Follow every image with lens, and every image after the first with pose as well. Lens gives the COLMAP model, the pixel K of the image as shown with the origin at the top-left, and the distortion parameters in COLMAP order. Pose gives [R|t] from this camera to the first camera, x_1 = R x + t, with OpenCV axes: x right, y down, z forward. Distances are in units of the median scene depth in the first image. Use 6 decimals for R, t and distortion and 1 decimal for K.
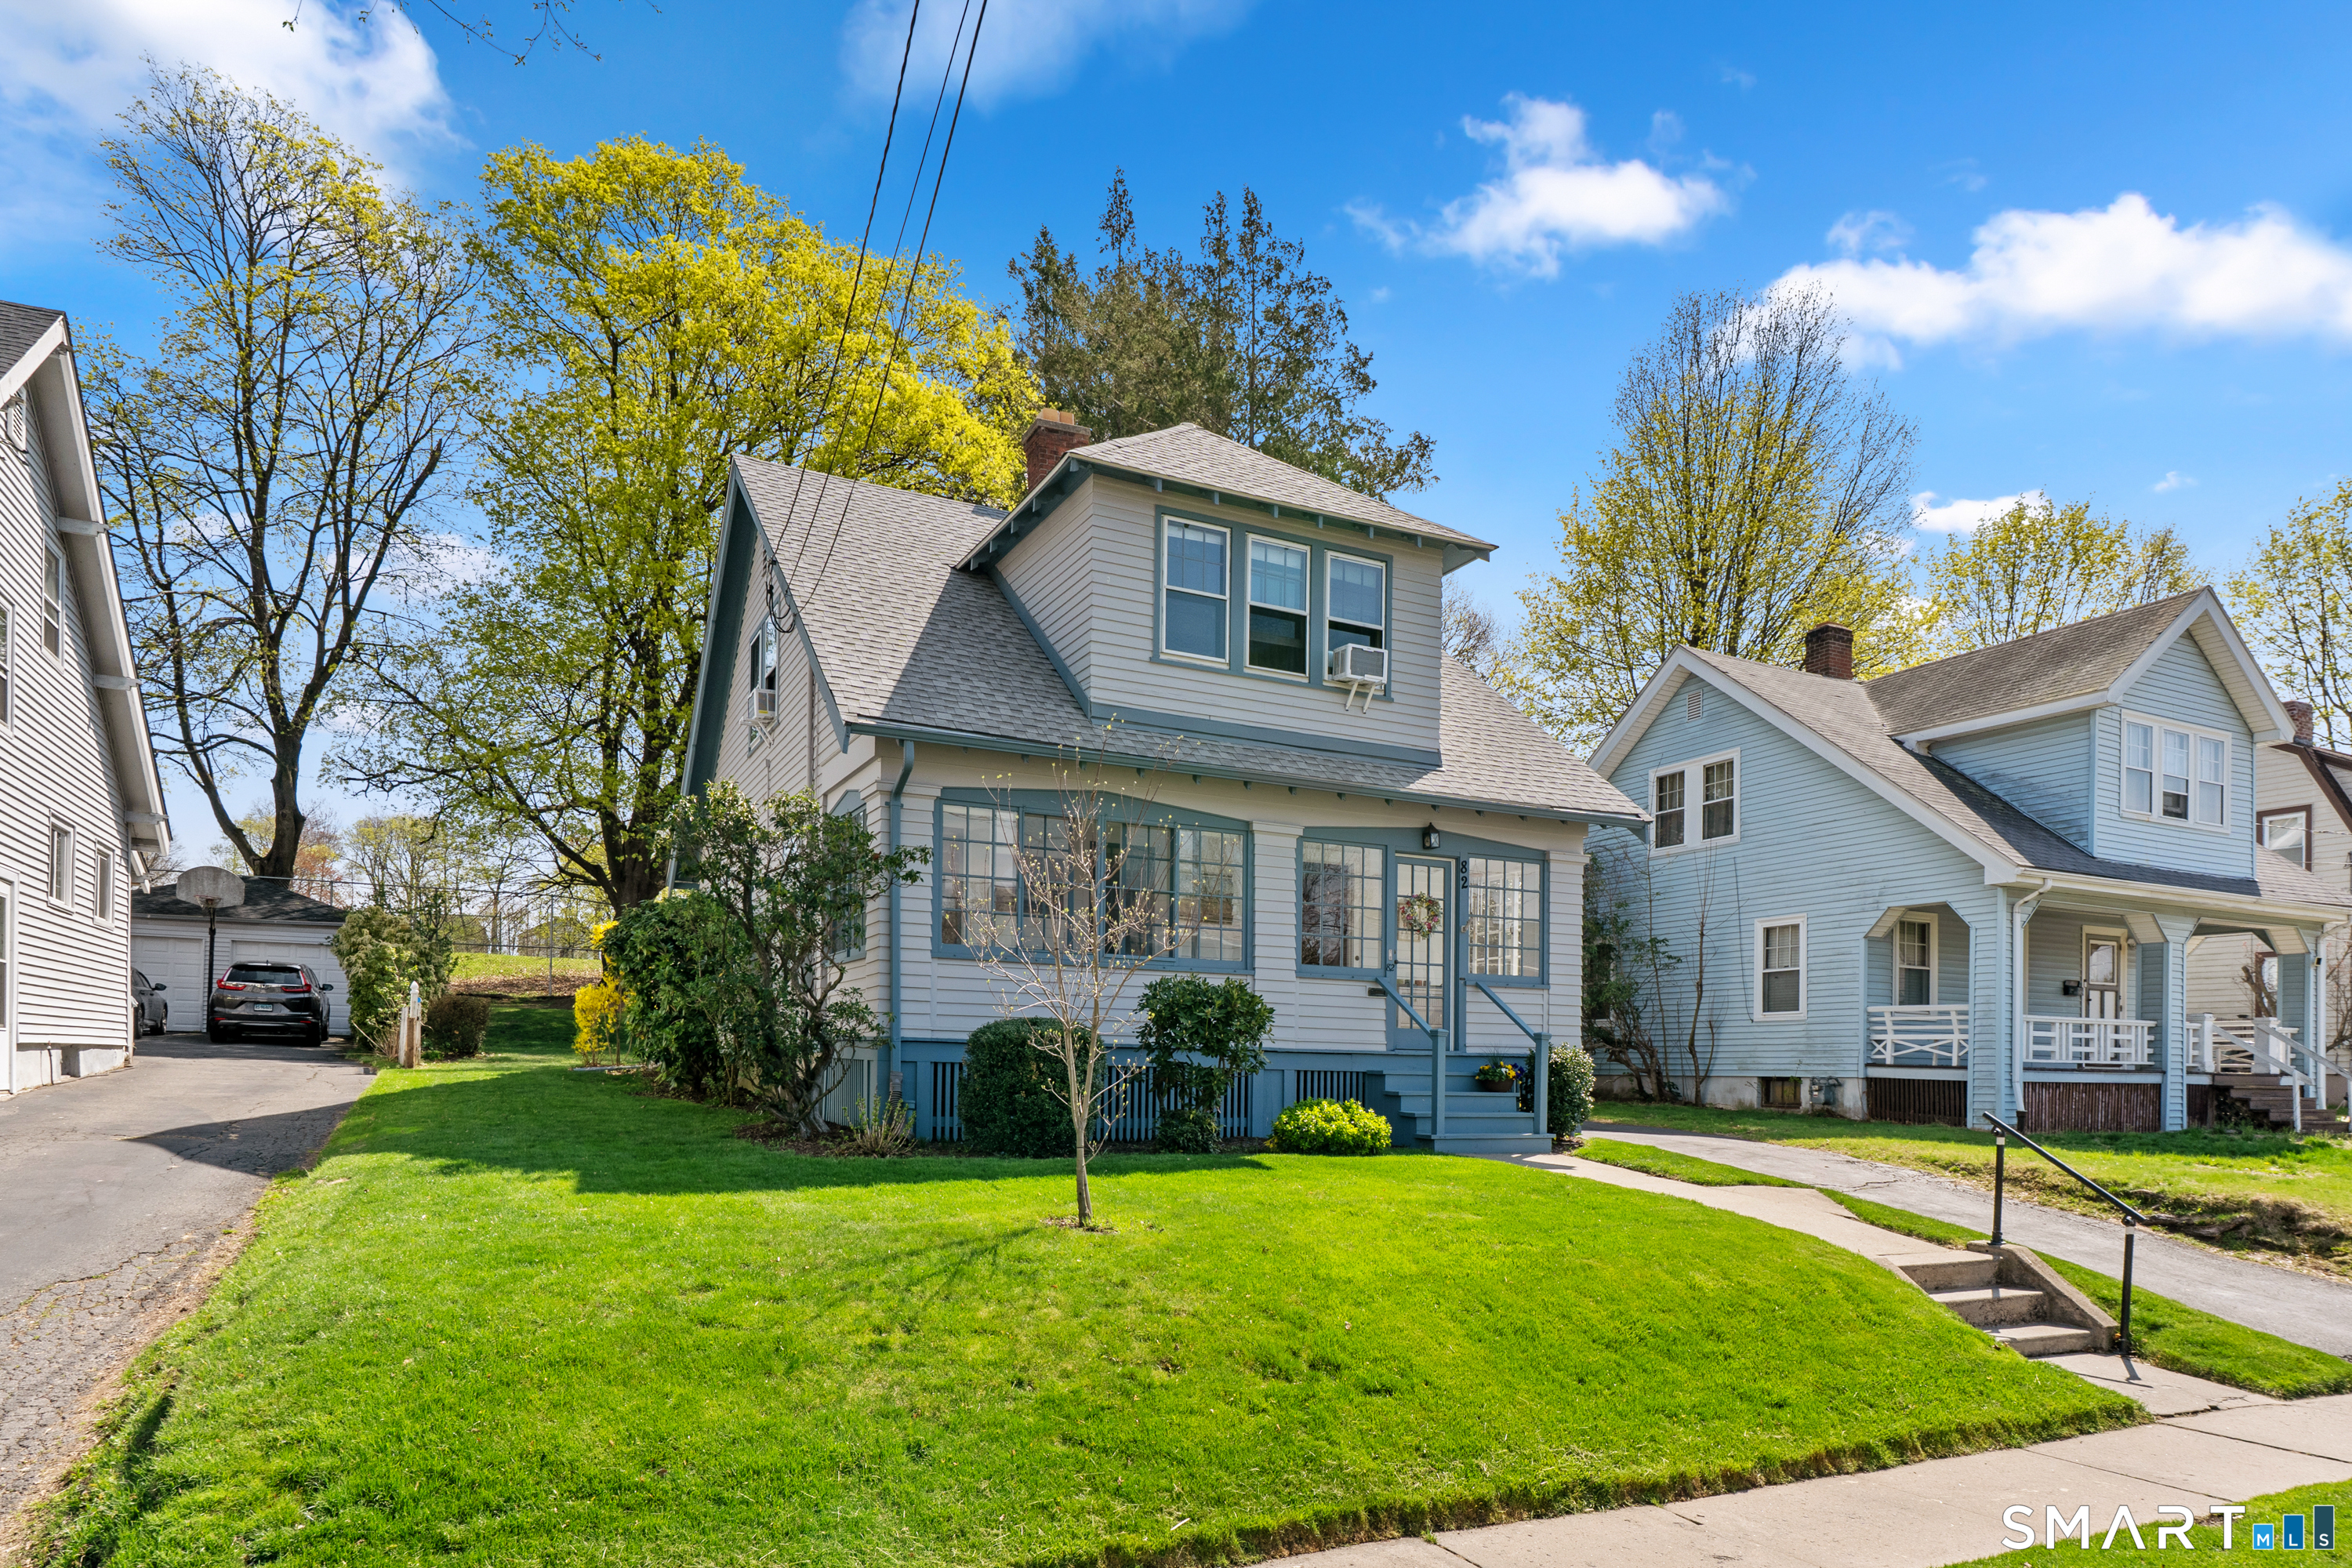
lens RADIAL K [[1386.0, 0, 1167.2], [0, 1386.0, 1006.4], [0, 0, 1]] dist [-0.000344, -0.002307]
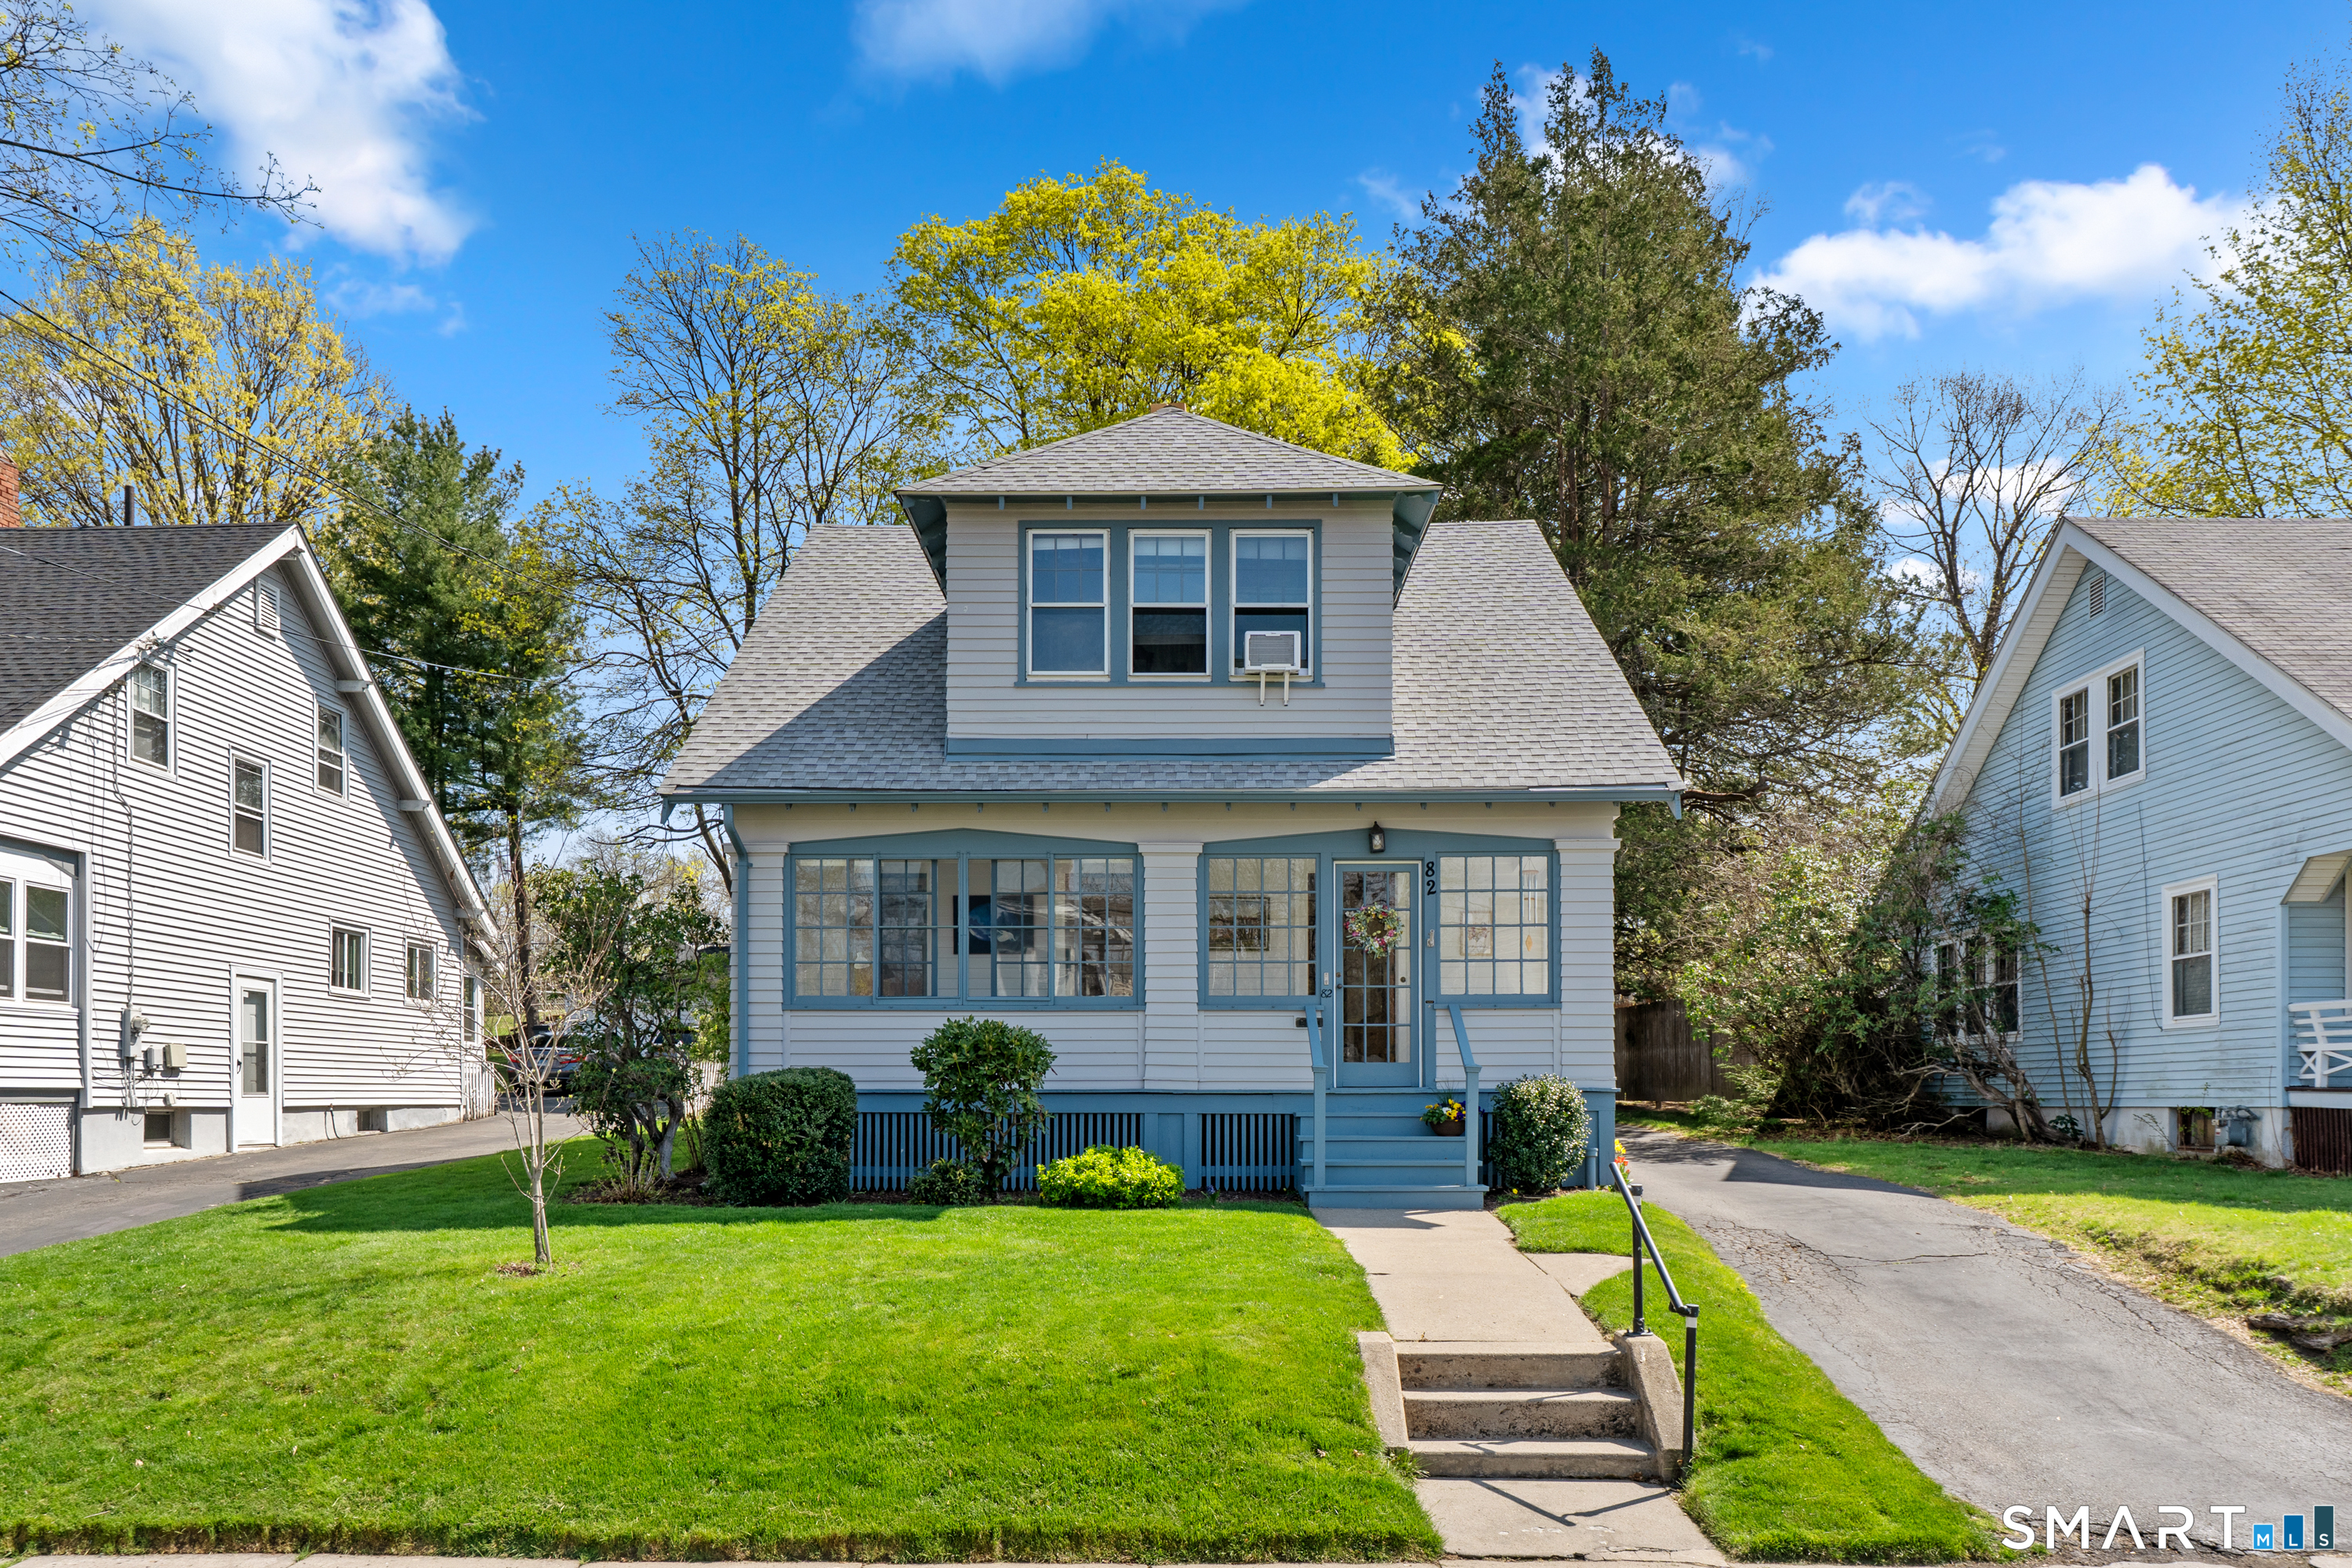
lens RADIAL K [[1586.0, 0, 1181.9], [0, 1586.0, 1020.7], [0, 0, 1]] dist [0.001157, -0.001312]
pose [[0.893319, -0.040203, -0.447621, 0.540478], [0.036276, 0.999191, -0.017346, 0.003104], [0.447956, -0.000742, 0.894055, 0.074094]]
